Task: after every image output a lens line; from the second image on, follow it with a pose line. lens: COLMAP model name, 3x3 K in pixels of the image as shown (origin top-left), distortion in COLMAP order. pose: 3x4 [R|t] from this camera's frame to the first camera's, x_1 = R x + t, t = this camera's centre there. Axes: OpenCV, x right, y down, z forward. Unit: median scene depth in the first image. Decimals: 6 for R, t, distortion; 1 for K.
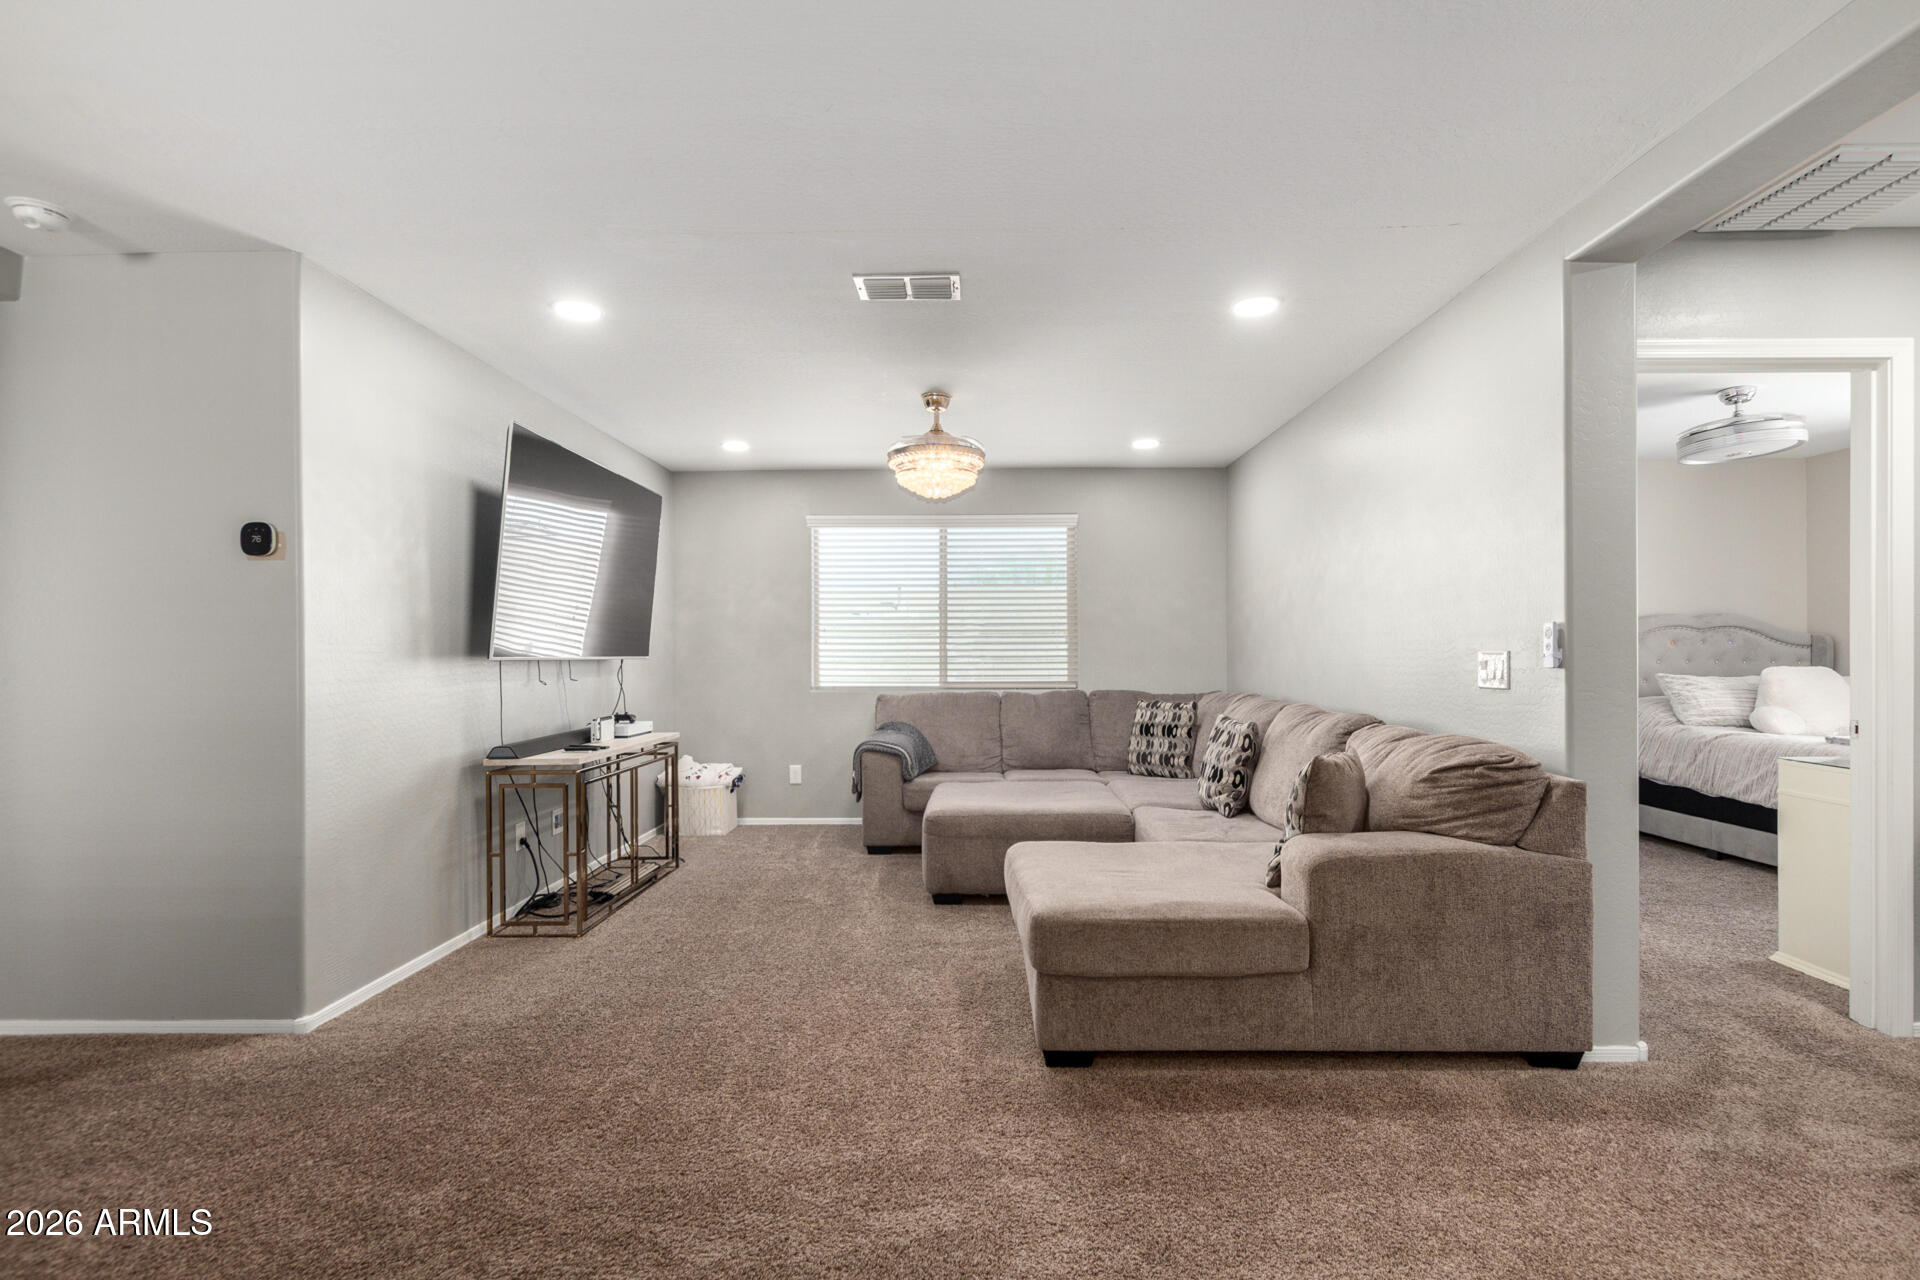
lens RADIAL K [[896.9, 0, 964.9], [0, 896.9, 656.3], [0, 0, 1]] dist [0.000614, -0.000640]
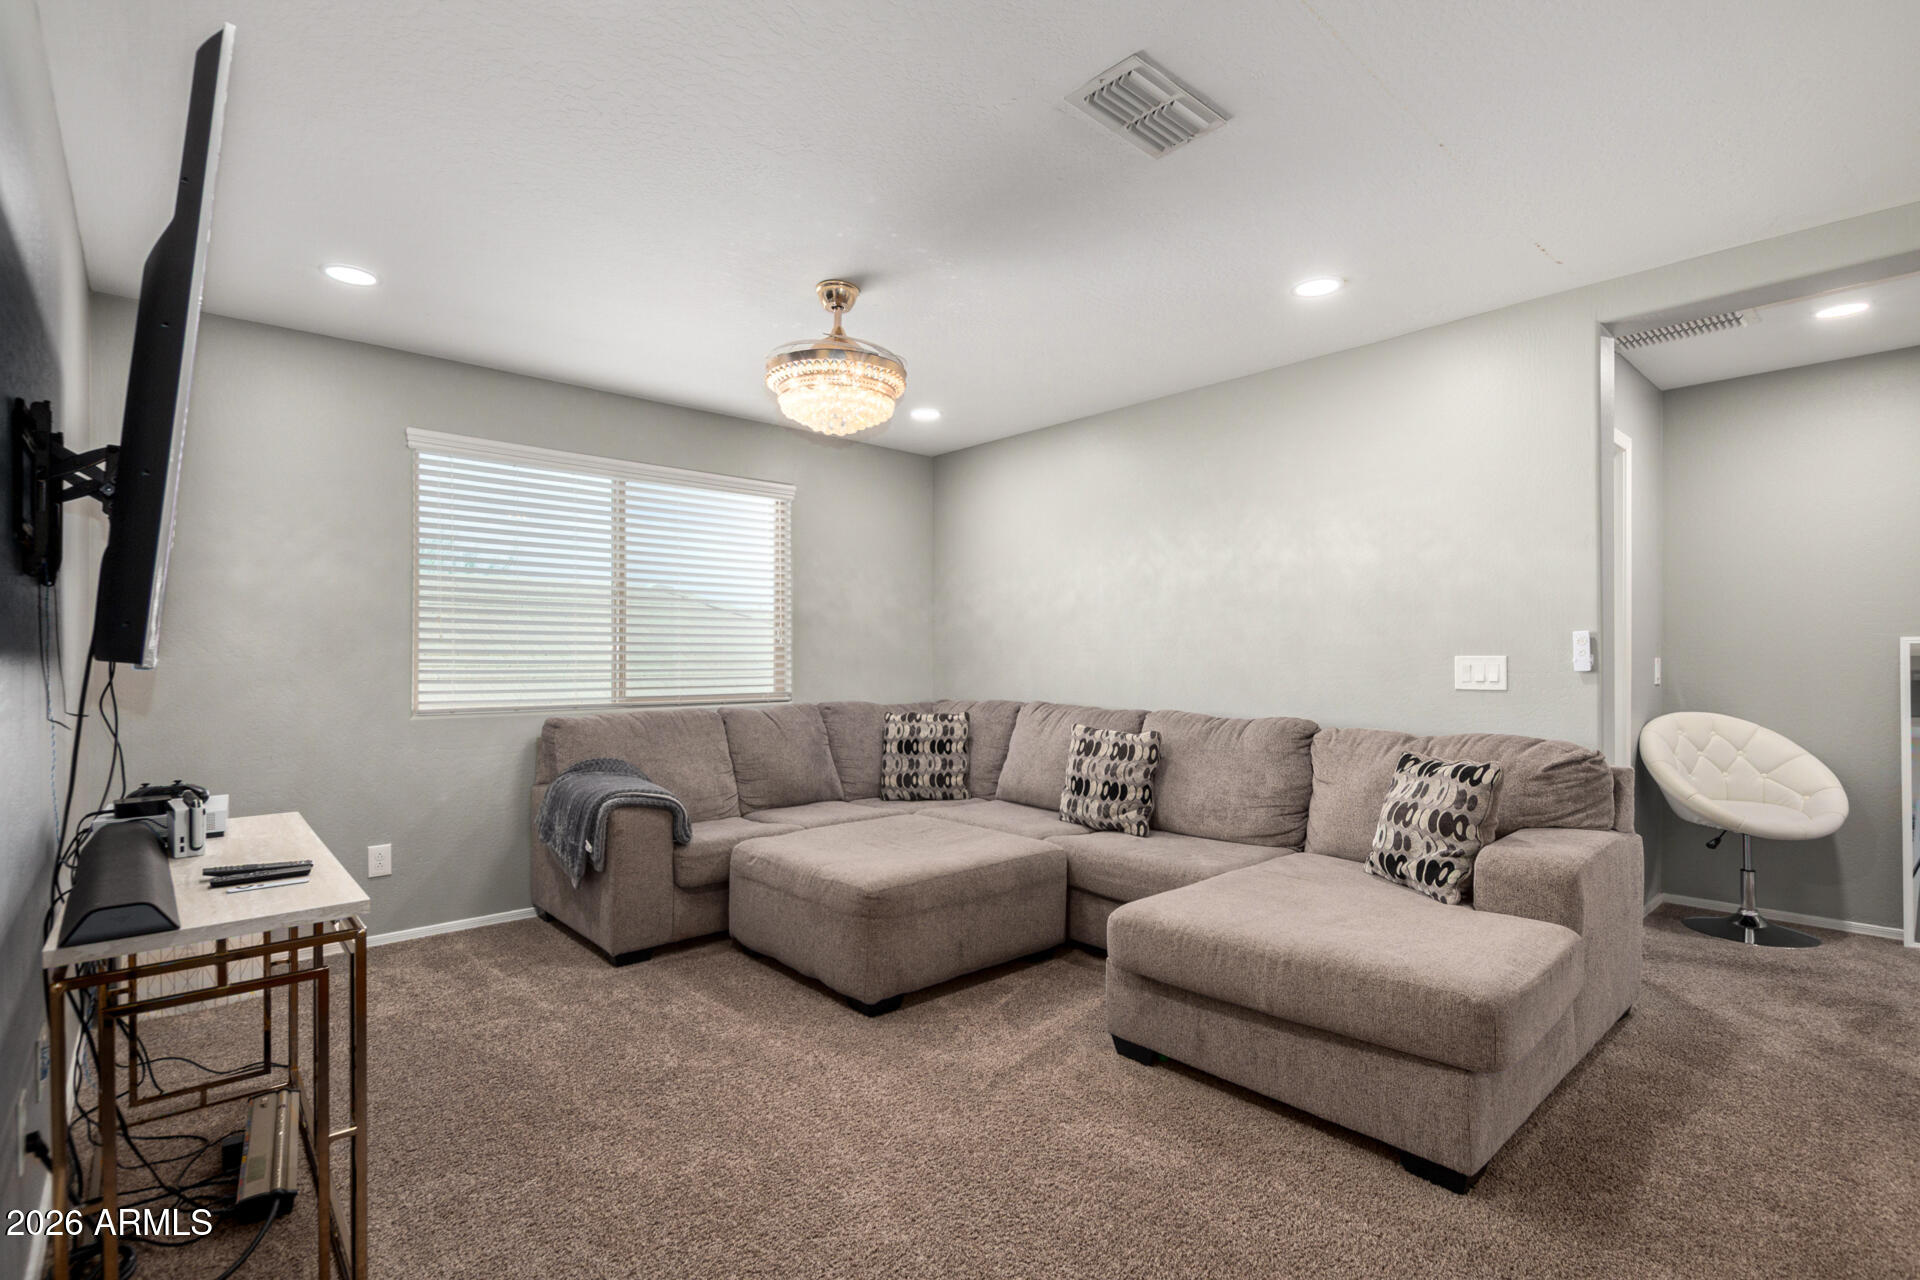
lens RADIAL K [[896.9, 0, 964.9], [0, 896.9, 656.3], [0, 0, 1]] dist [0.000614, -0.000640]
pose [[0.733570, 0.005331, 0.679593, -0.449061], [-0.000611, 0.999974, -0.007185, 0.001561], [-0.679614, 0.004855, 0.733554, 0.435322]]
